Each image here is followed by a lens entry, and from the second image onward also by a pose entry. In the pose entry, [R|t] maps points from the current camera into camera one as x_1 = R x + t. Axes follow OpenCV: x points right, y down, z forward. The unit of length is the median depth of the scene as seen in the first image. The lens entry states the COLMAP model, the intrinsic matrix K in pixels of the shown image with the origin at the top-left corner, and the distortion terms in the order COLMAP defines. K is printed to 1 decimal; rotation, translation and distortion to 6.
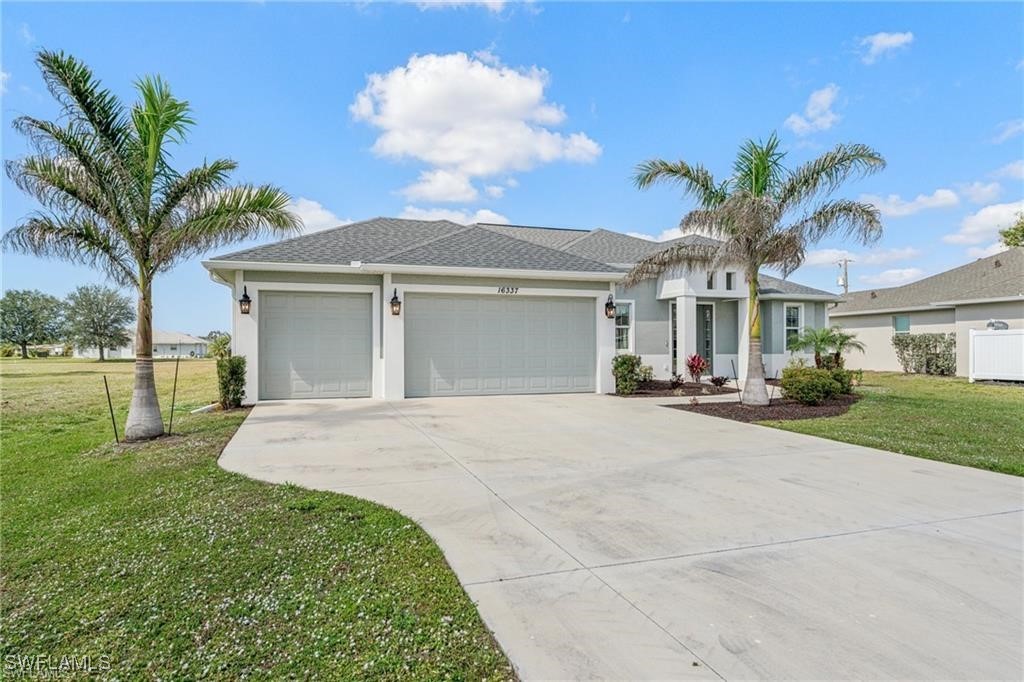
lens RADIAL K [[602.6, 0, 510.0], [0, 602.6, 342.2], [0, 0, 1]] dist [-0.010722, 0.001225]
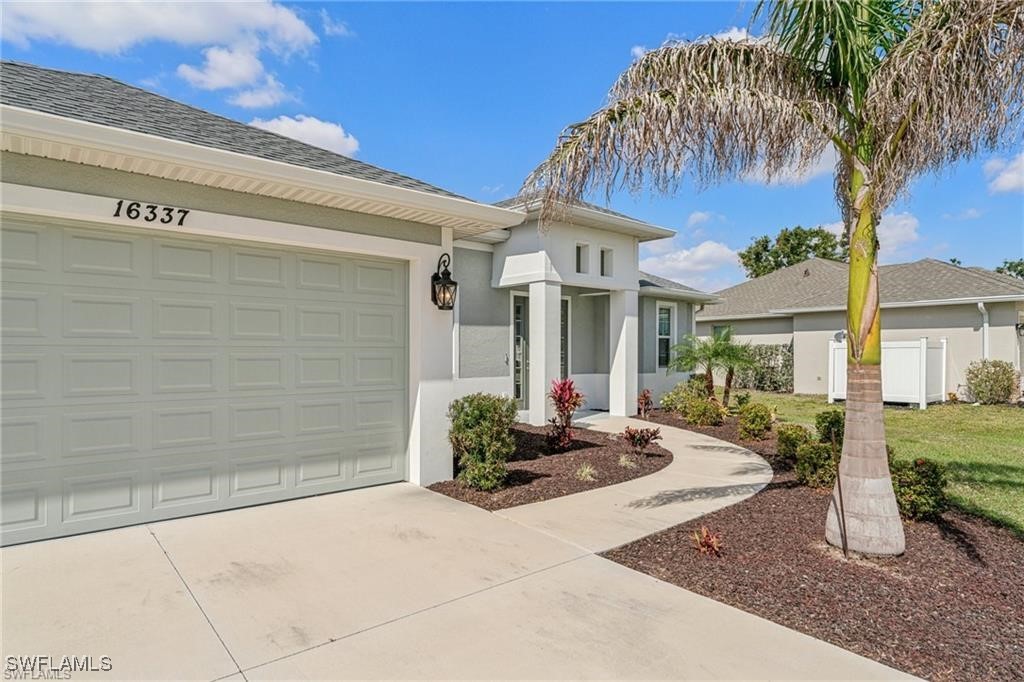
lens RADIAL K [[577.6, 0, 515.0], [0, 577.6, 348.0], [0, 0, 1]] dist [-0.000088, -0.000014]
pose [[0.927195, 0.004712, 0.374549, 0.046378], [-0.004792, 0.999988, -0.000718, -0.009701], [-0.374548, -0.001129, 0.927207, 0.462949]]
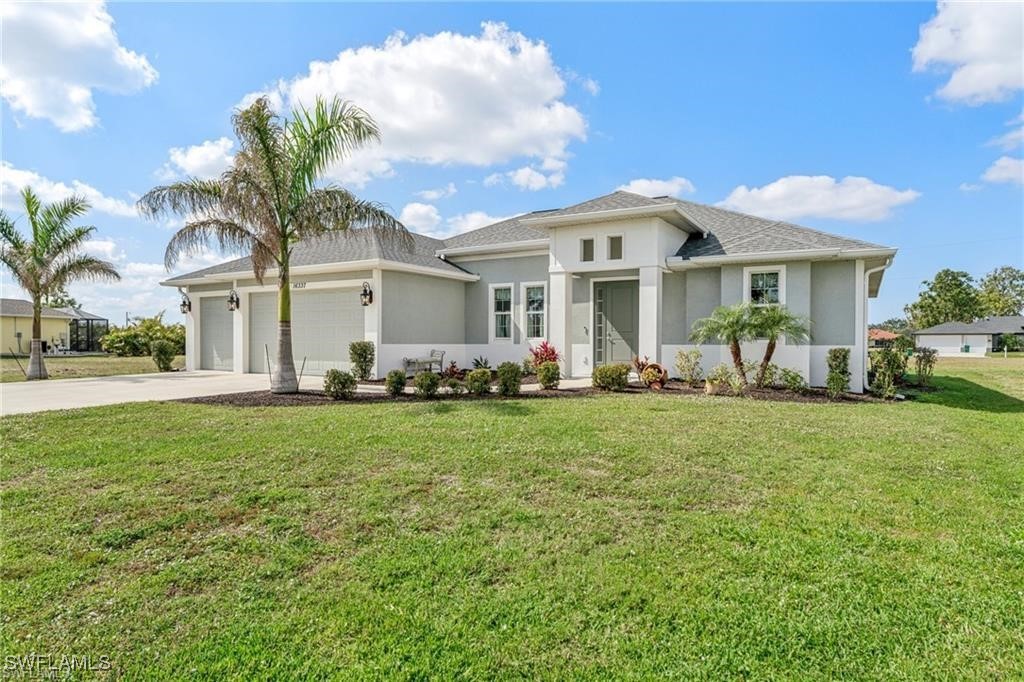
lens RADIAL K [[602.6, 0, 510.0], [0, 602.6, 342.2], [0, 0, 1]] dist [-0.010722, 0.001225]
pose [[0.672856, -0.000269, -0.739774, 0.846488], [0.002369, 0.999996, 0.001791, 0.017277], [0.739770, -0.002957, 0.672853, 0.377336]]
